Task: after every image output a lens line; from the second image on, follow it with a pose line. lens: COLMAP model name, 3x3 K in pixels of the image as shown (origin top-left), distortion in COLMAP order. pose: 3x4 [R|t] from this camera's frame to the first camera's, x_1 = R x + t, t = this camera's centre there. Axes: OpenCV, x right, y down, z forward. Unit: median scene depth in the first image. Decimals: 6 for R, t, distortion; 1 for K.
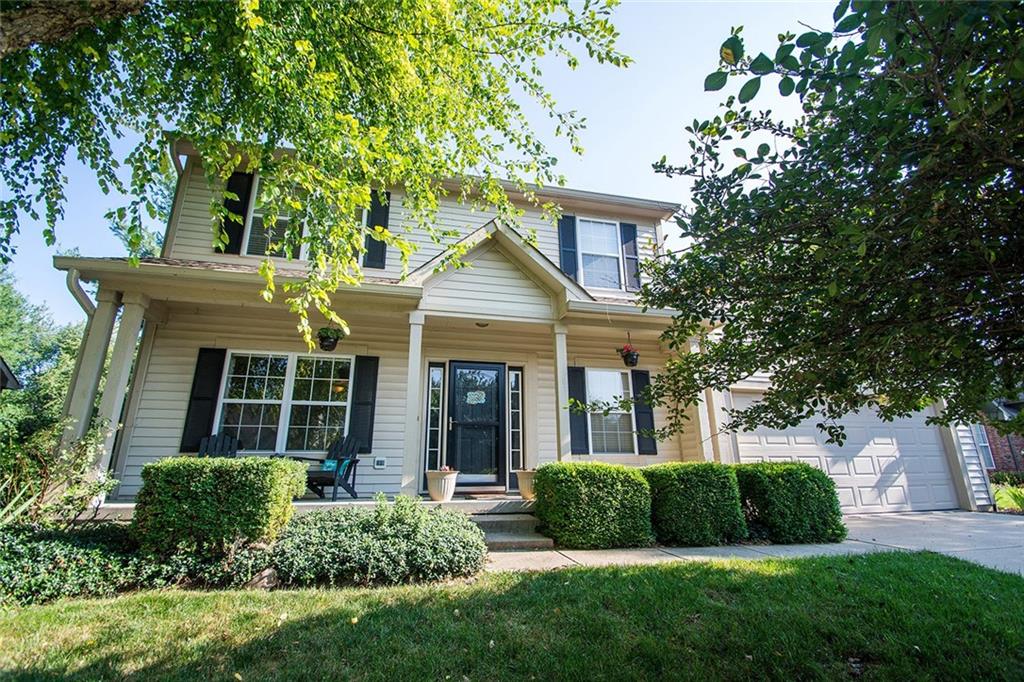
lens RADIAL K [[448.6, 0, 506.0], [0, 448.6, 343.0], [0, 0, 1]] dist [0.002017, -0.000046]
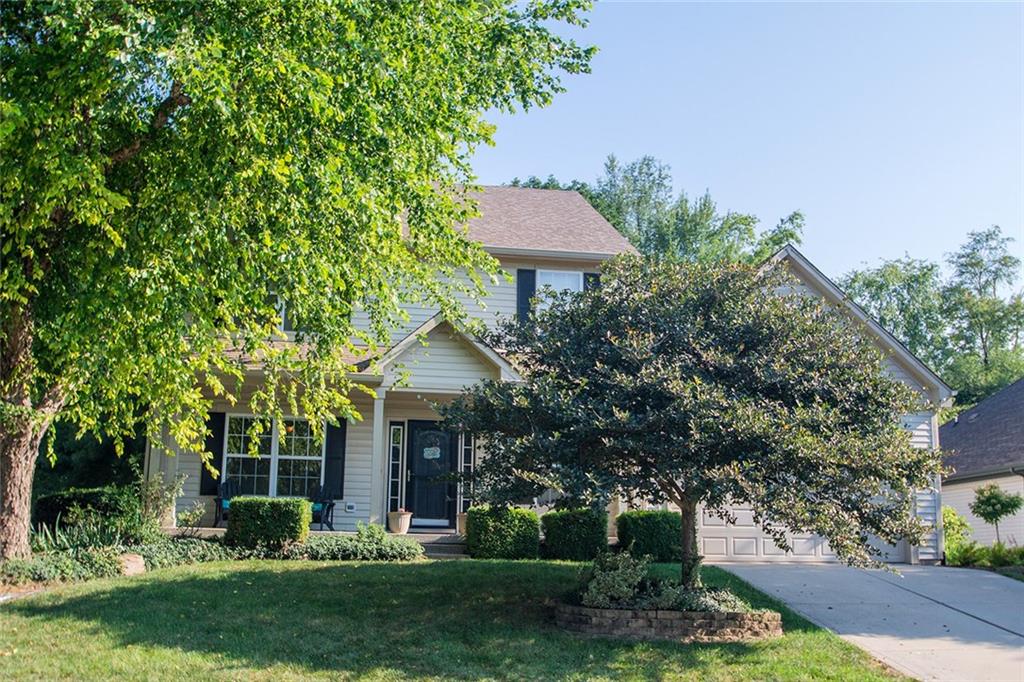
lens RADIAL K [[1086.0, 0, 512.0], [0, 1086.0, 341.0], [0, 0, 1]] dist [-0.042636, -0.002193]
pose [[0.997686, 0.006702, -0.067662, 0.353607], [-0.001581, 0.997147, 0.075467, -0.406831], [0.067975, -0.075185, 0.994850, -1.870058]]
